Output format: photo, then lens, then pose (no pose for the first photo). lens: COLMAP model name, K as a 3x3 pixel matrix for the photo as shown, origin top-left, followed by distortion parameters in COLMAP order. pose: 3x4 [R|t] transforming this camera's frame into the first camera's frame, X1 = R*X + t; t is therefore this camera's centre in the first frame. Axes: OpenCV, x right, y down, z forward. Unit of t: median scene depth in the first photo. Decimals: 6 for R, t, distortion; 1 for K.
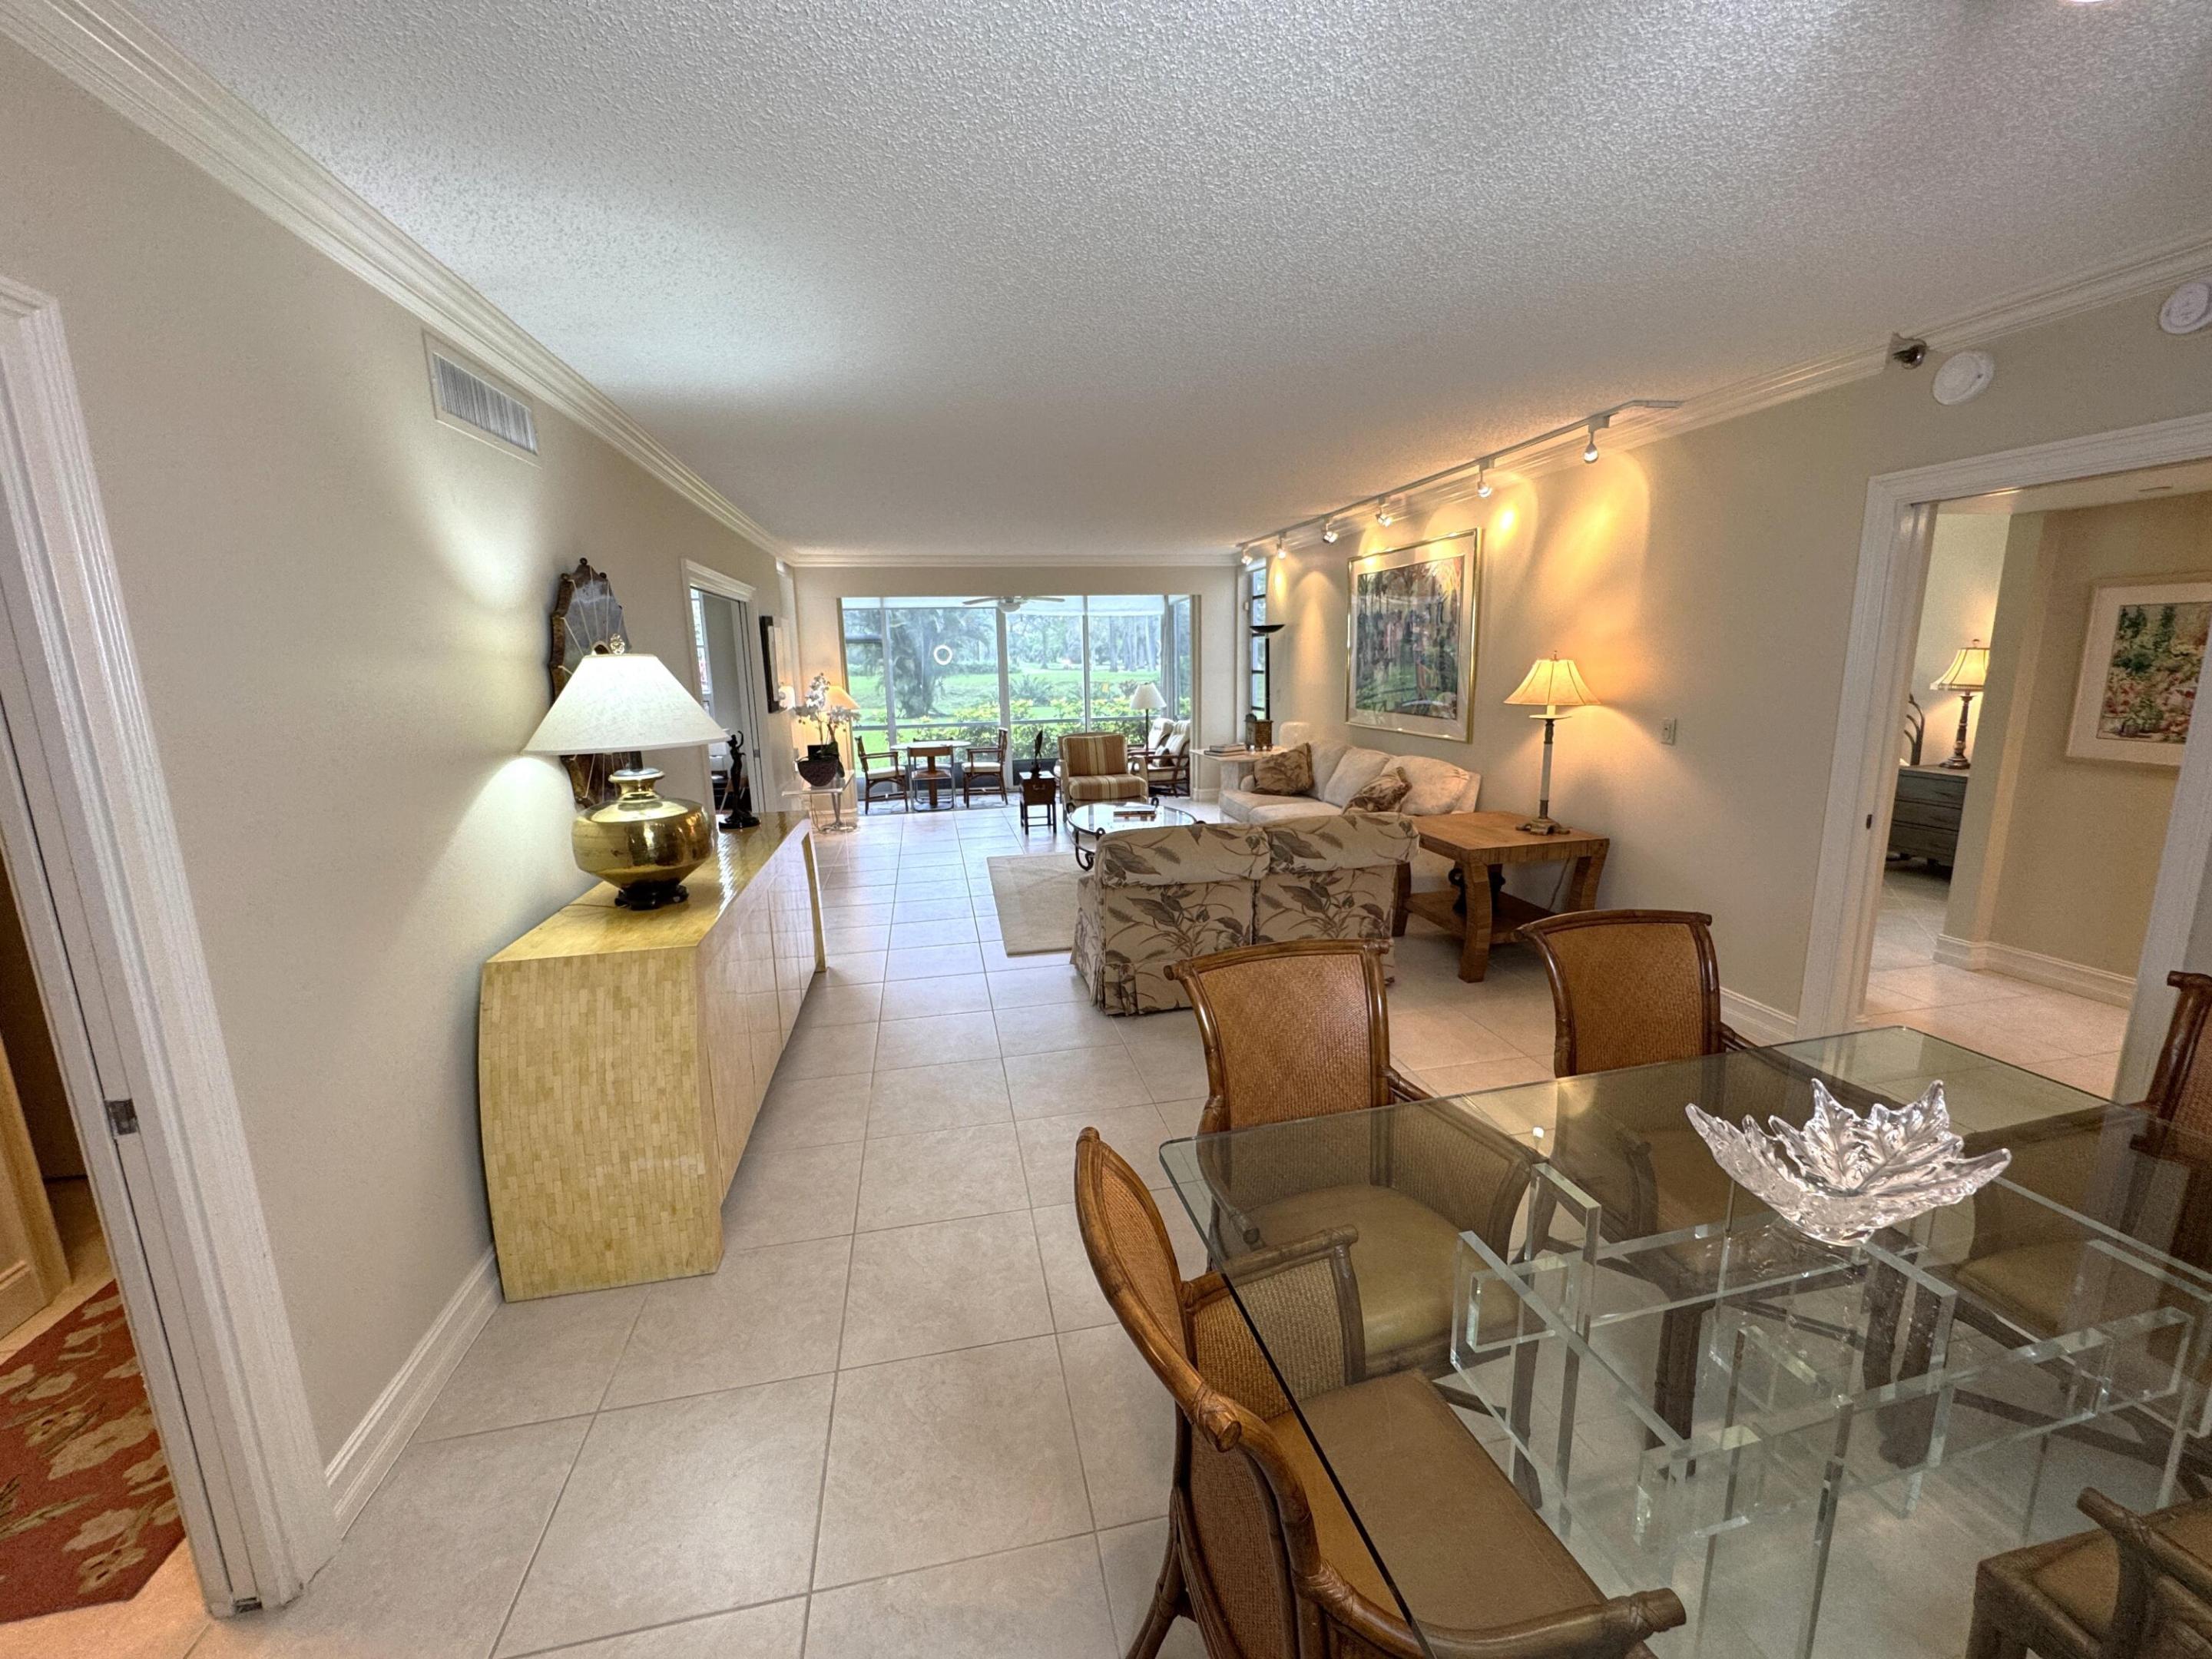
lens RADIAL K [[888.4, 0, 1106.0], [0, 888.4, 829.5], [0, 0, 1]] dist [-0.002845, 0.000522]
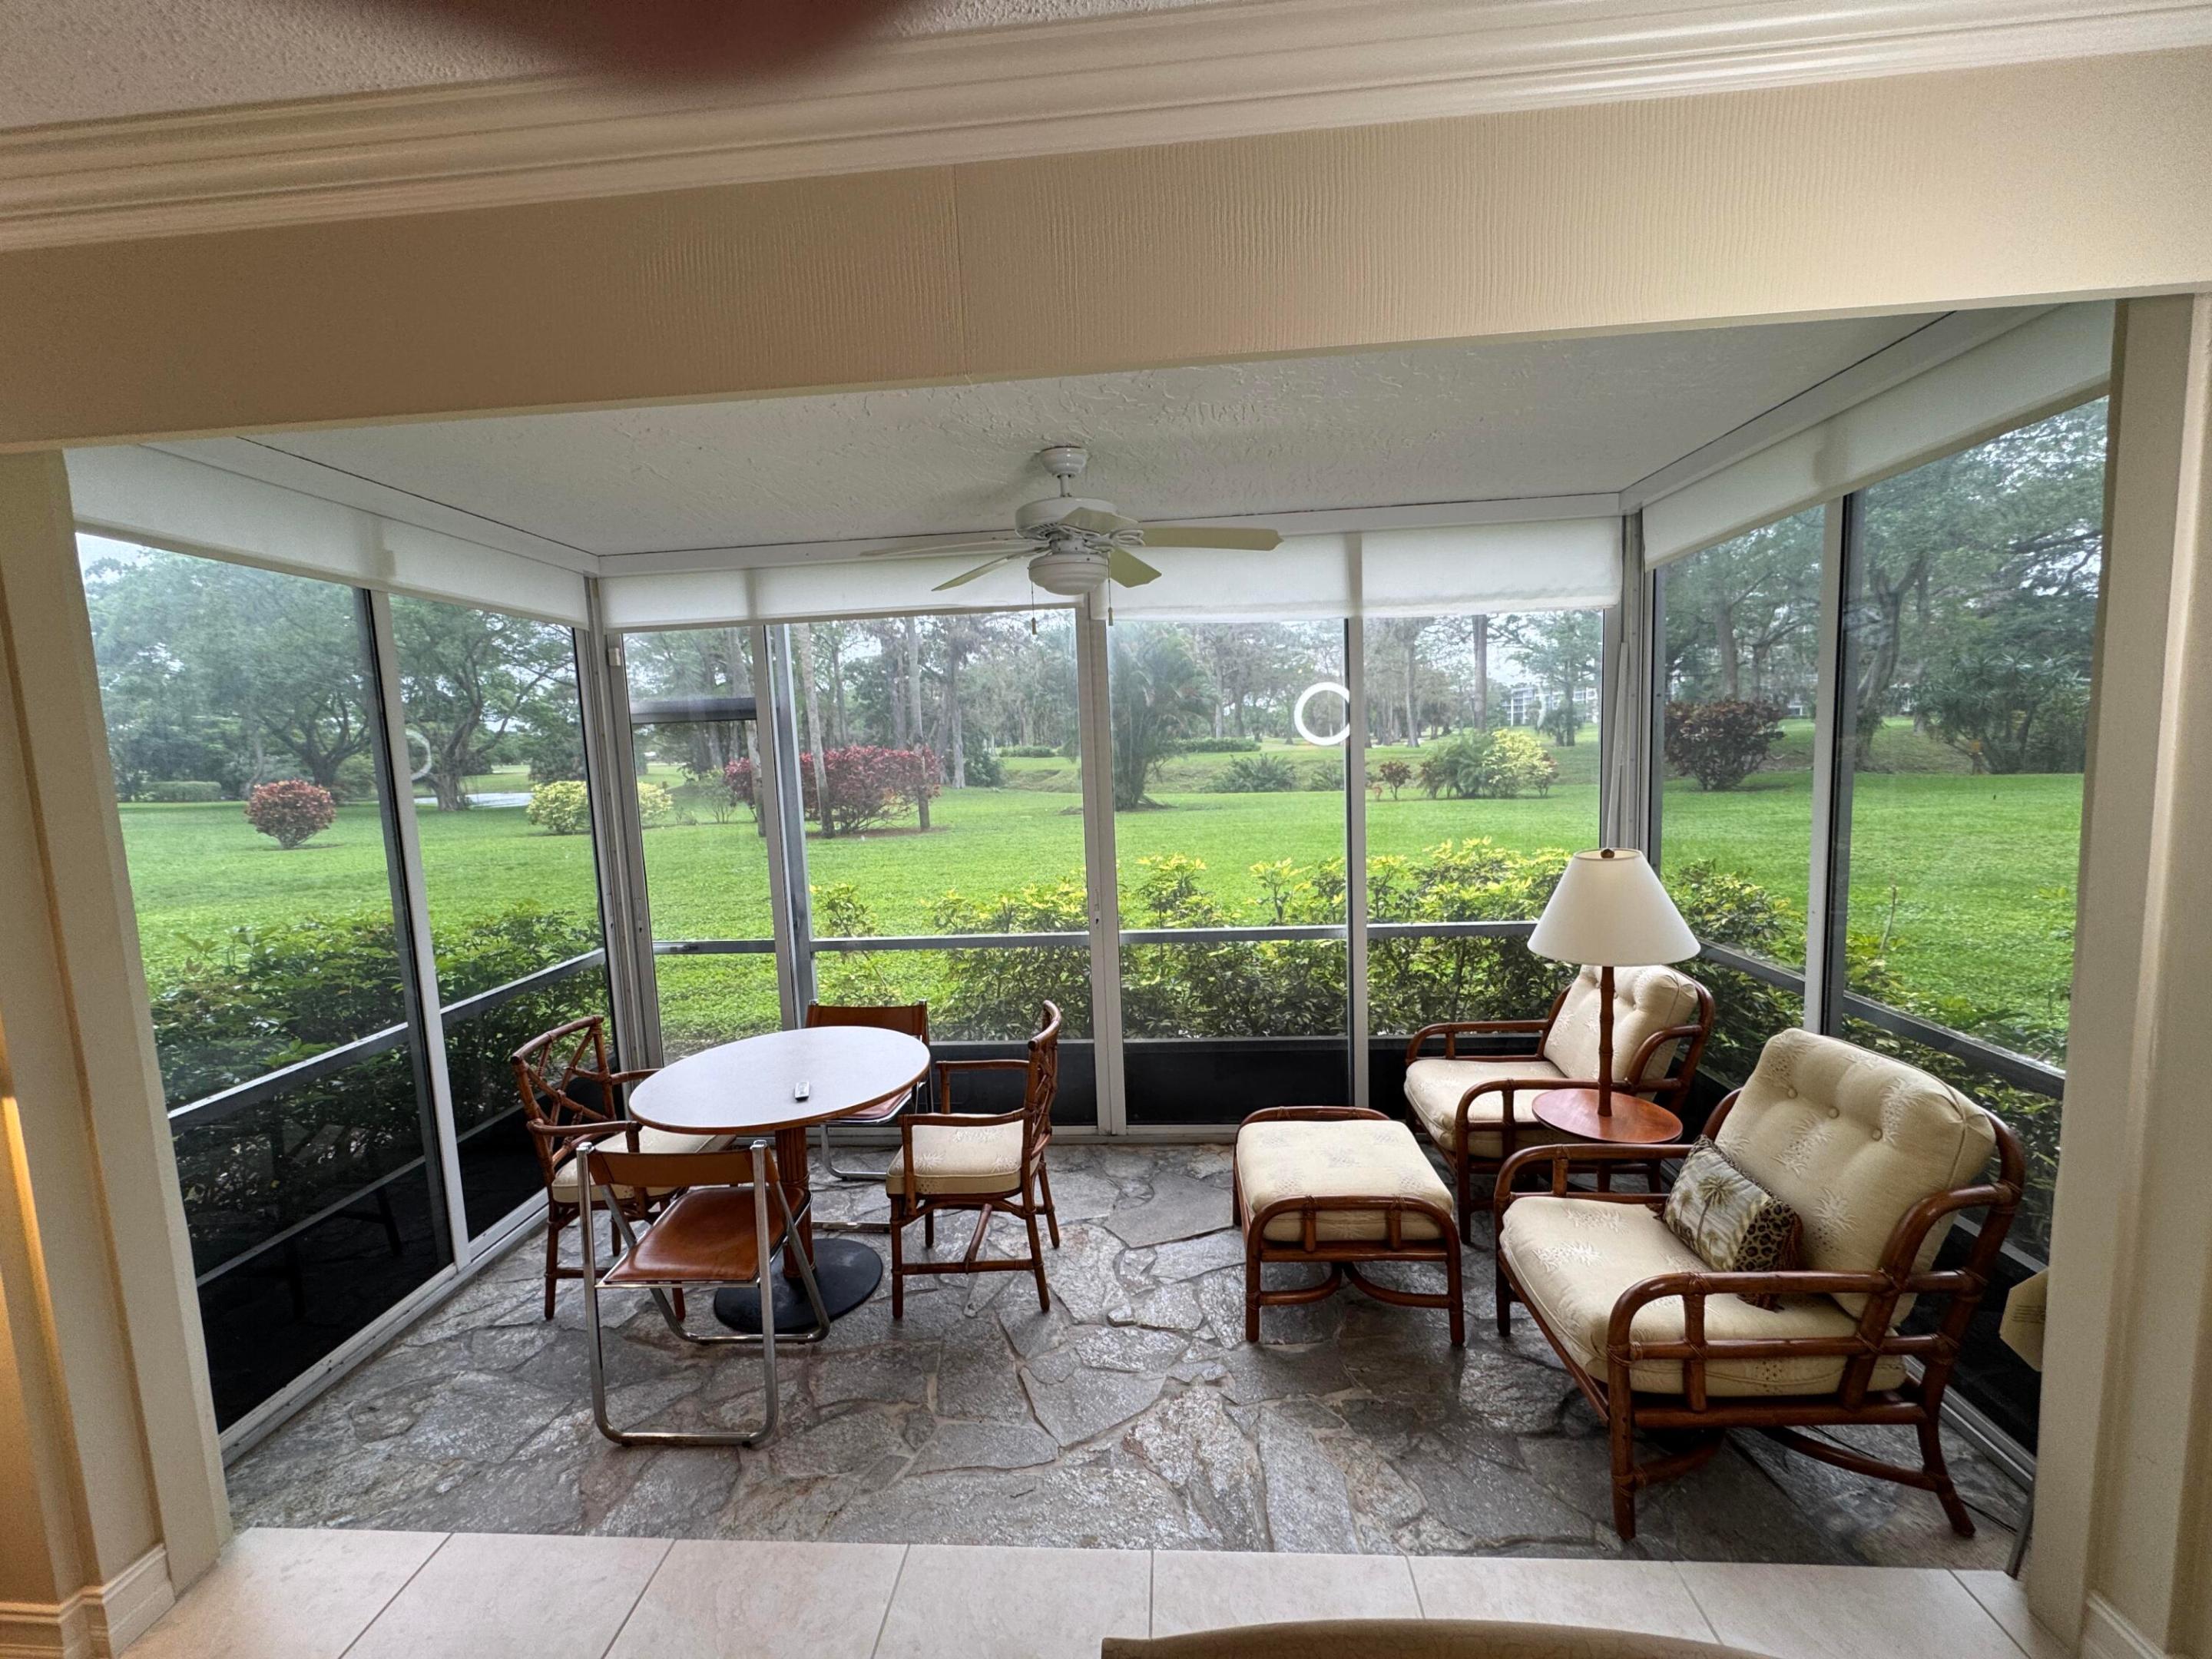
lens RADIAL K [[888.4, 0, 1106.0], [0, 888.4, 829.5], [0, 0, 1]] dist [-0.002845, 0.000522]
pose [[0.962891, 0.009581, -0.269721, -0.010258], [-0.031895, 0.996406, -0.078470, -0.069000], [0.268000, 0.084161, 0.959736, 0.339264]]
